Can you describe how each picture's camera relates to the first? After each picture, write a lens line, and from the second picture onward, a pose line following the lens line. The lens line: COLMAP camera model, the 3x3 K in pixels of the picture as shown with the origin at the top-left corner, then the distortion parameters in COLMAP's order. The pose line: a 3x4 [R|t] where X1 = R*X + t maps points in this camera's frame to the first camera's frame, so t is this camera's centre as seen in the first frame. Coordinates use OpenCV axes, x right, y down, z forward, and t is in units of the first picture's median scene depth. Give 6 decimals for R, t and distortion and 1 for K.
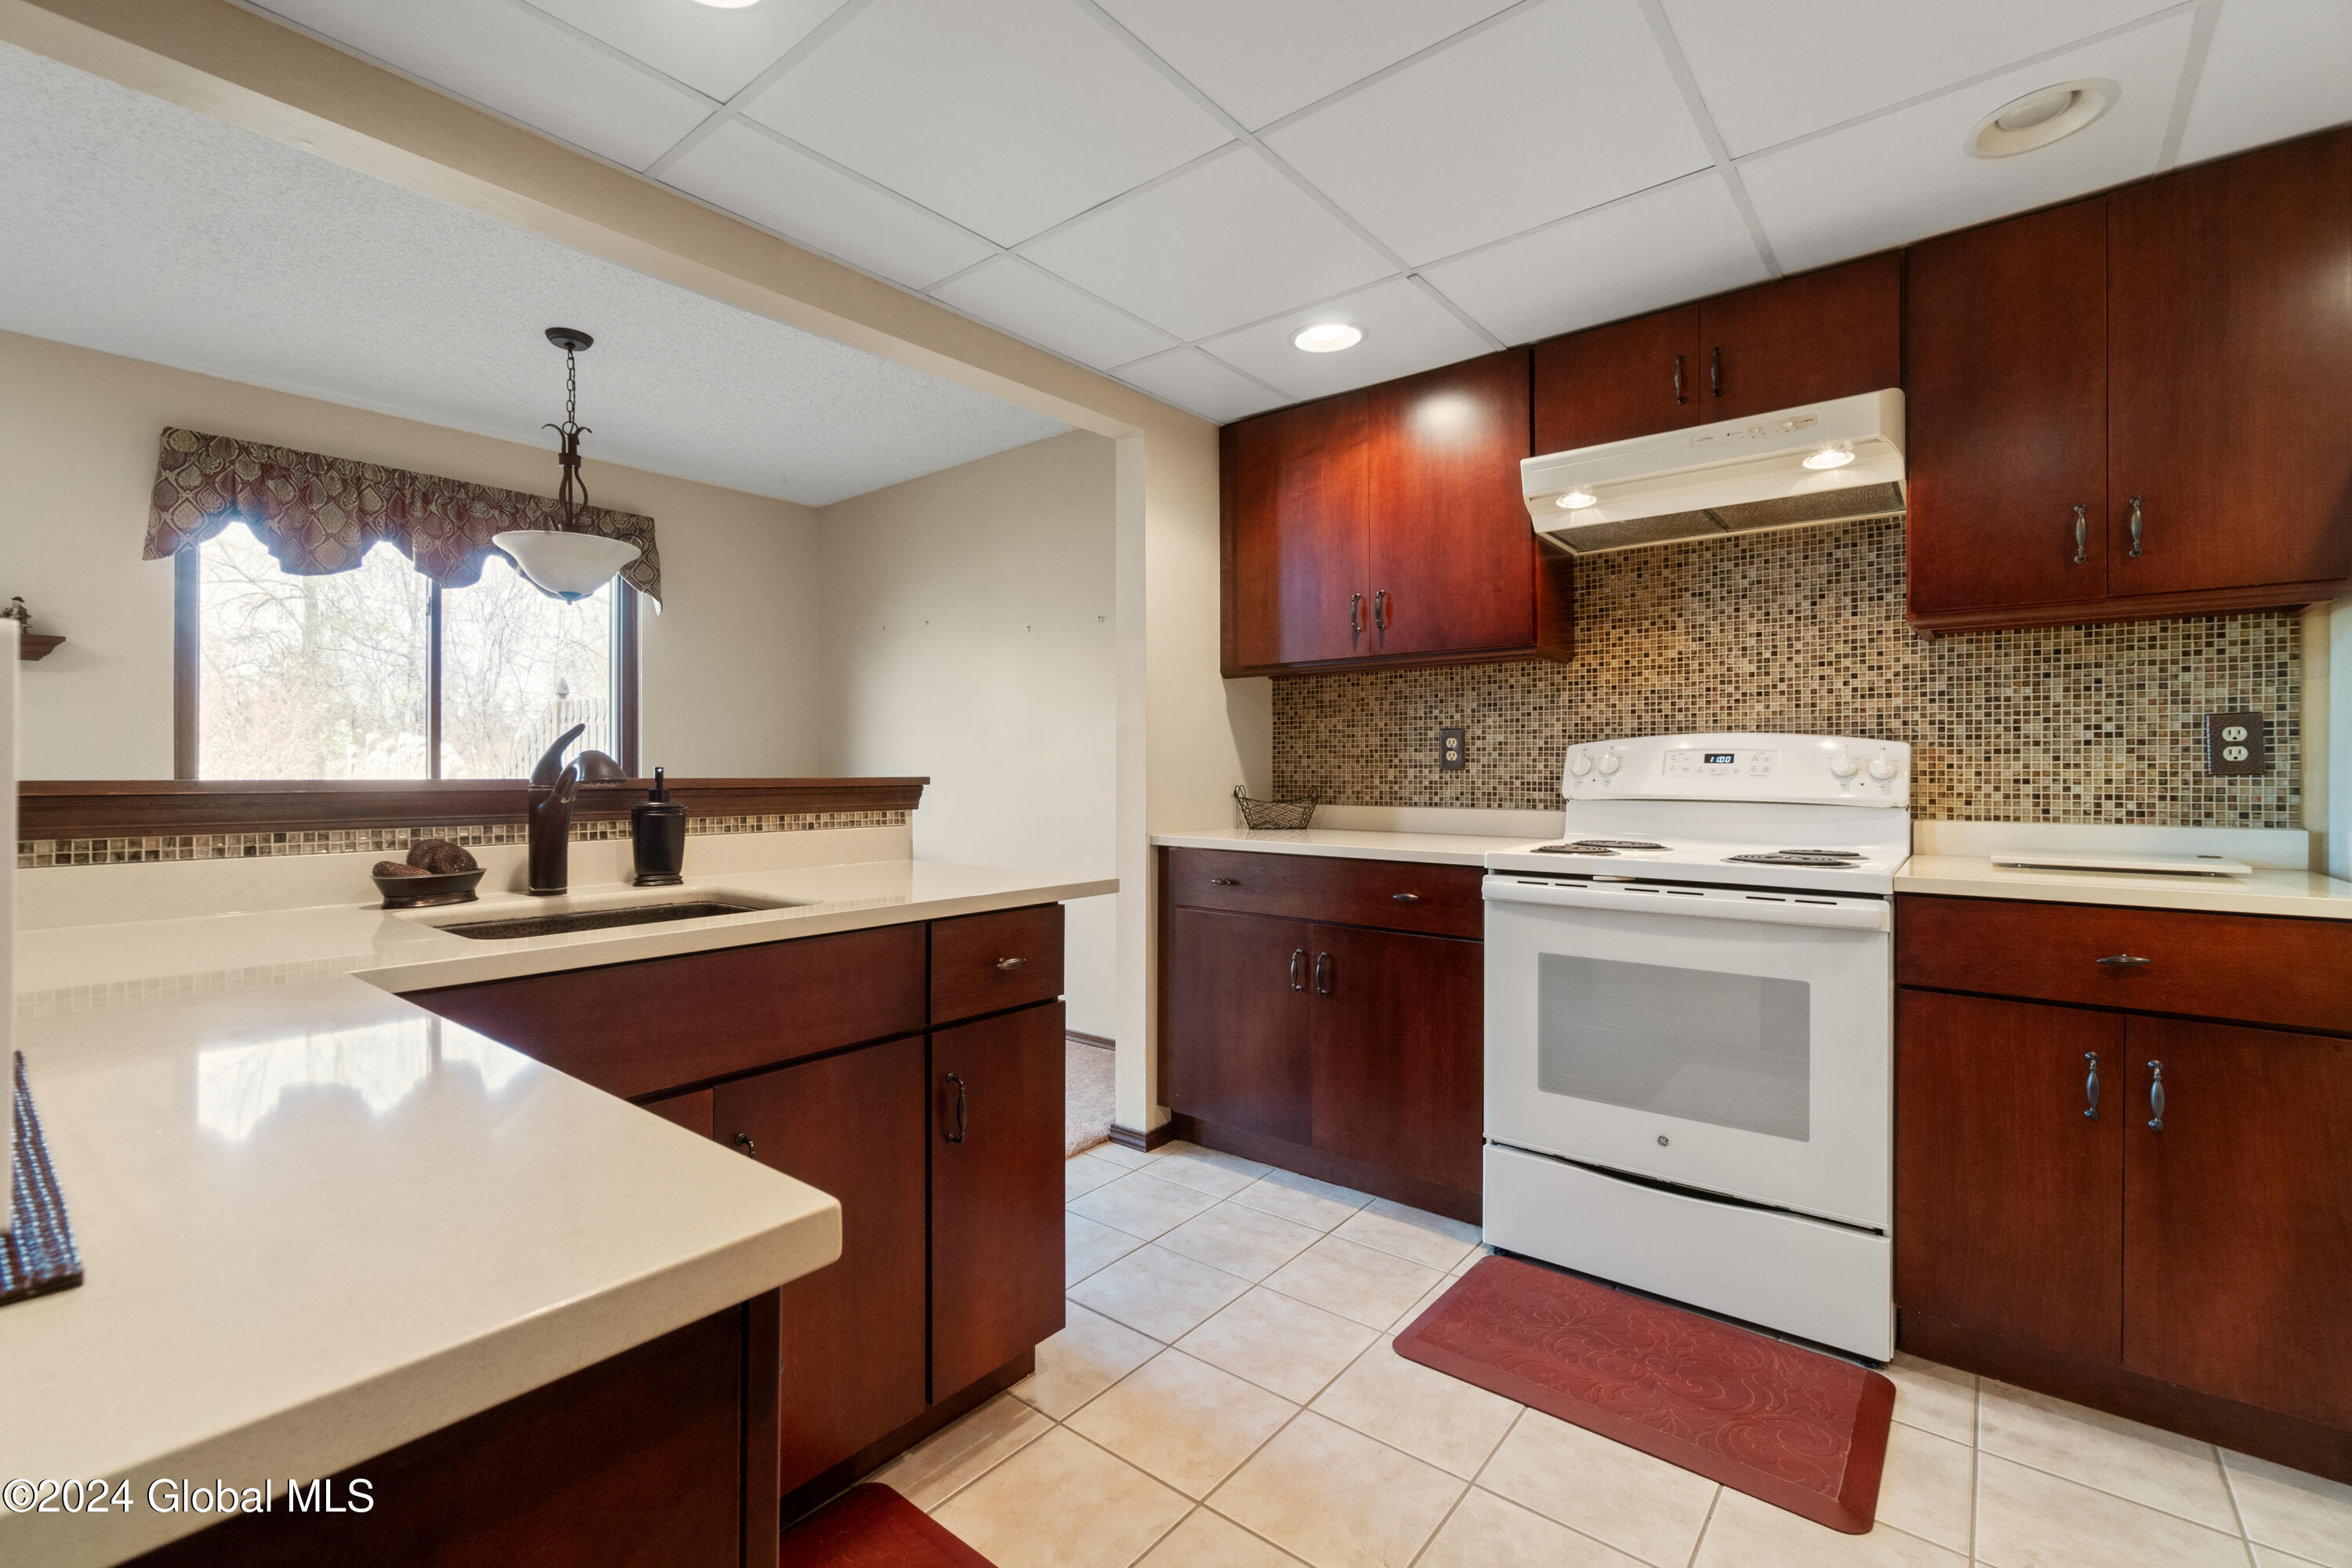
lens RADIAL K [[1027.9, 0, 1178.9], [0, 1027.9, 767.6], [0, 0, 1]] dist [-0.005545, -0.000309]
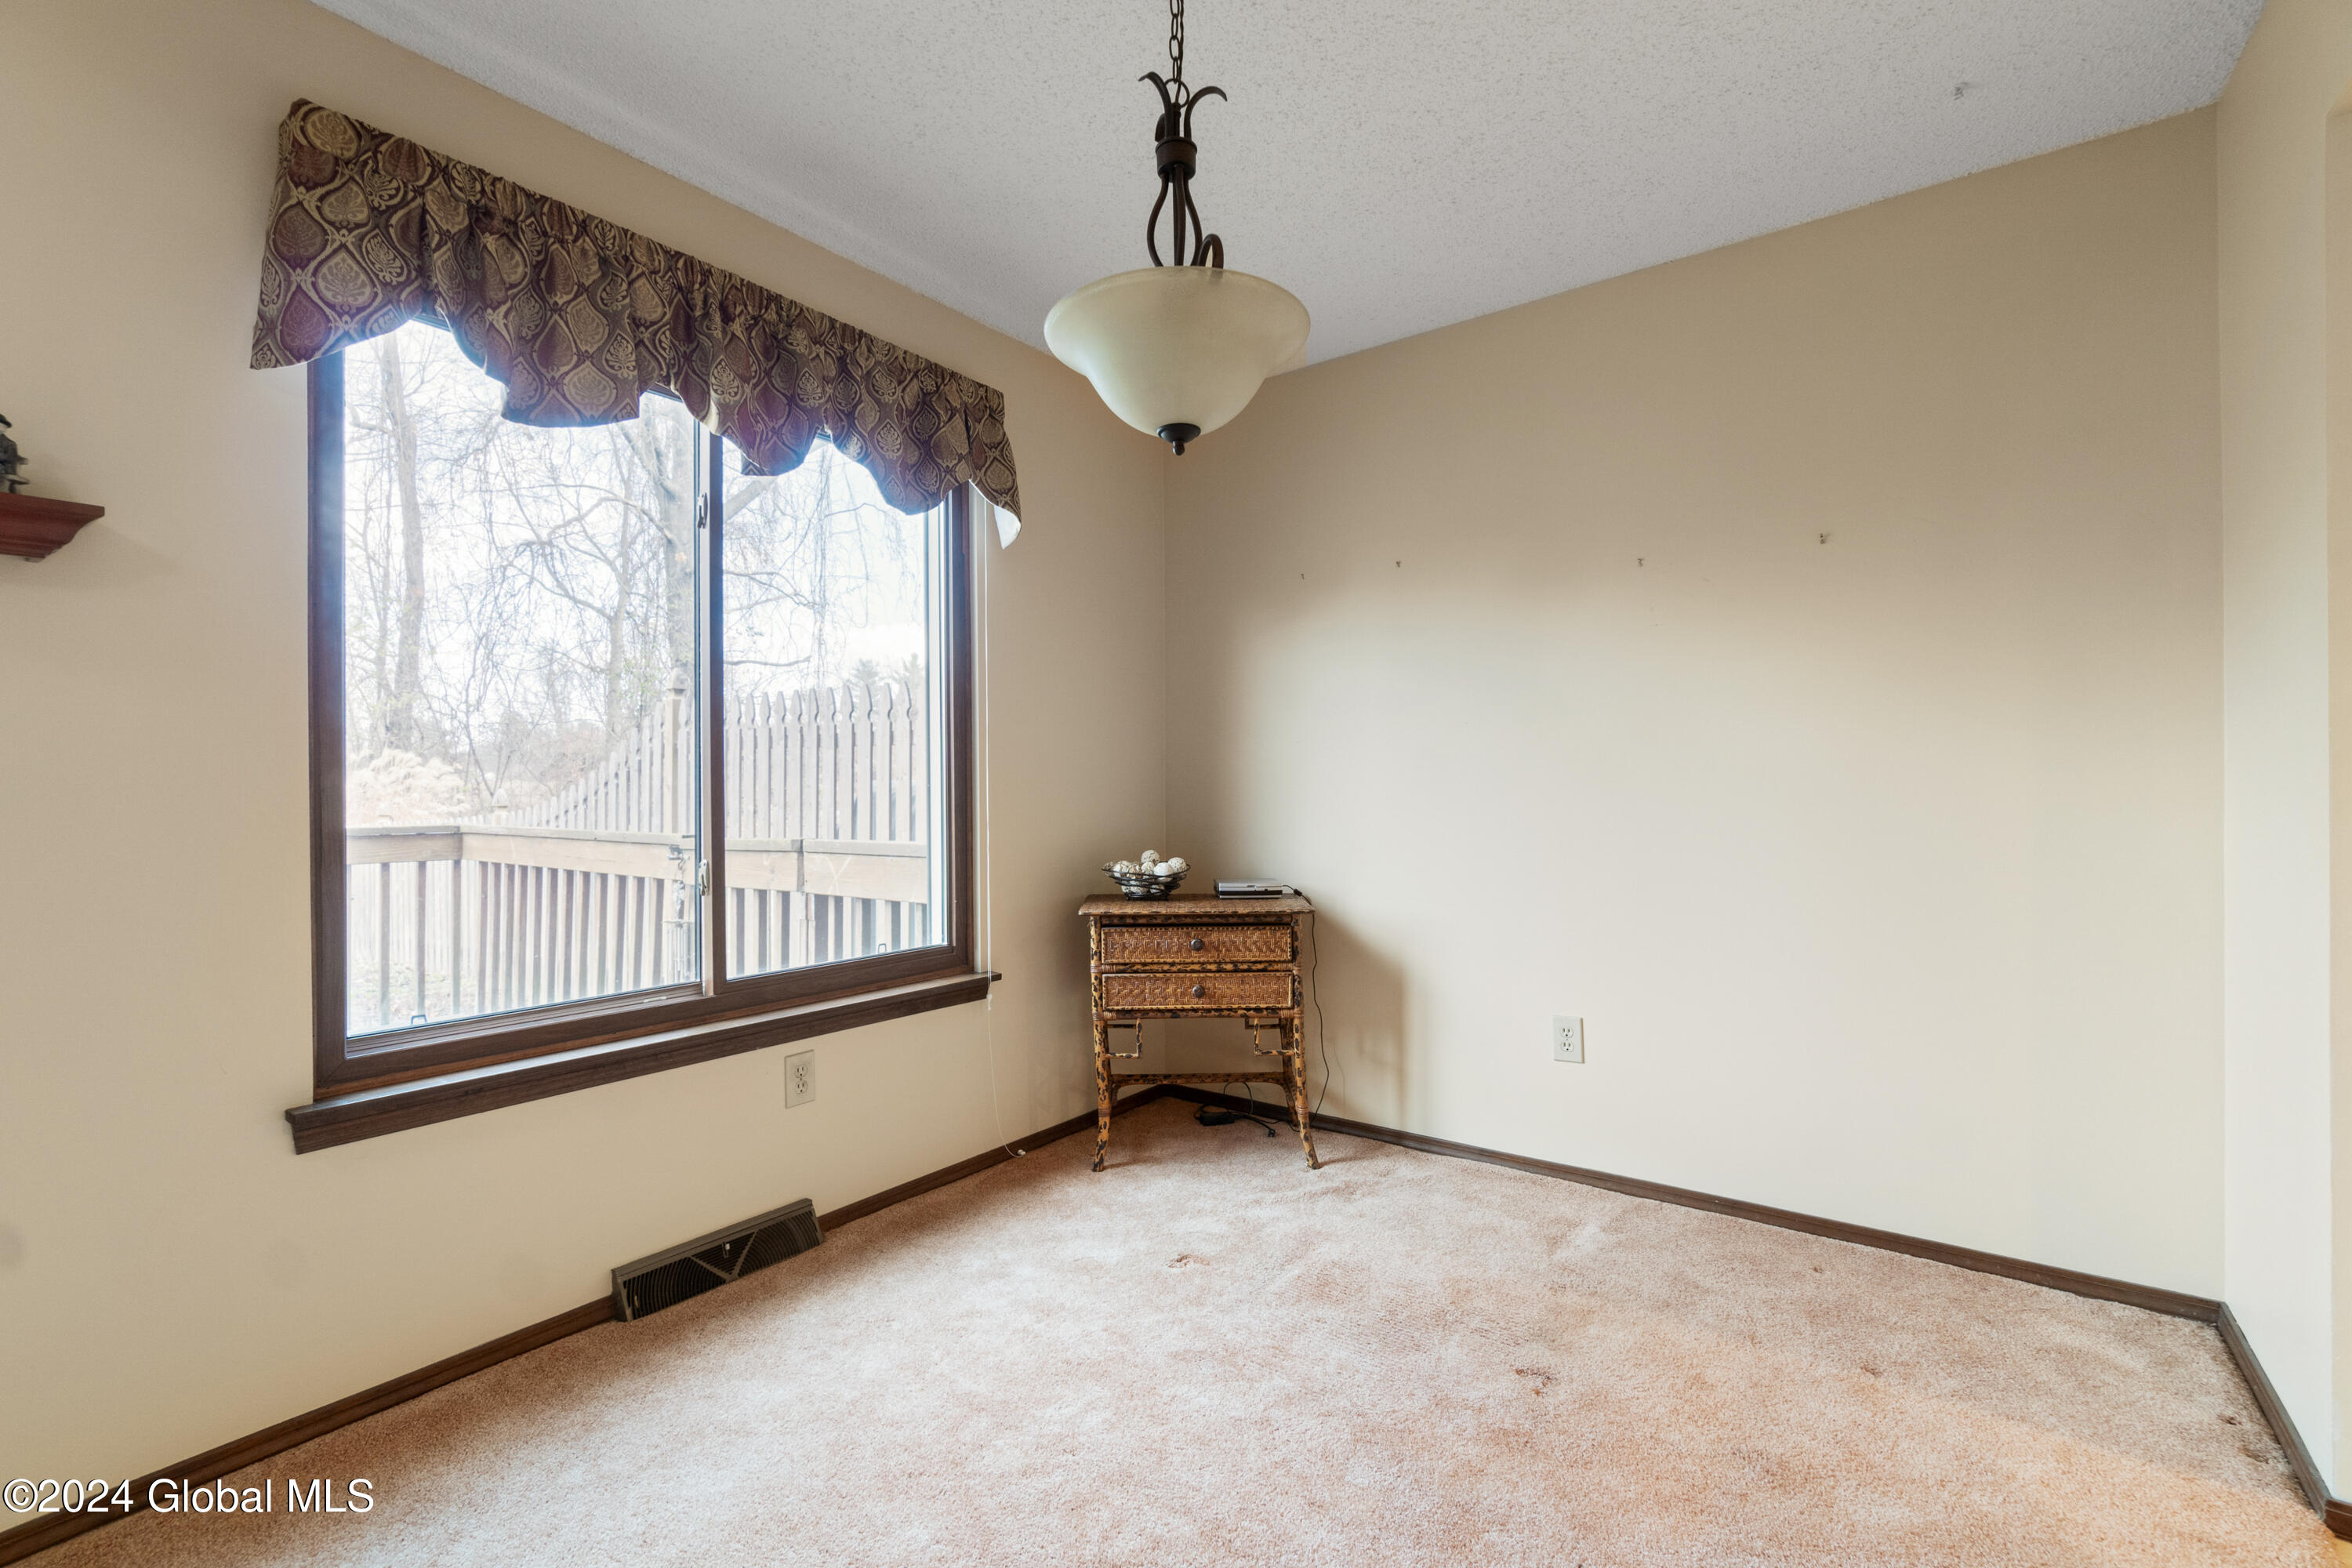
lens RADIAL K [[1027.9, 0, 1176.3], [0, 1027.9, 766.9], [0, 0, 1]] dist [-0.005545, -0.000309]
pose [[0.999289, -0.004424, 0.037430, -0.553108], [0.004904, 0.999907, -0.012746, -0.004048], [-0.037370, 0.012921, 0.999218, 0.466780]]
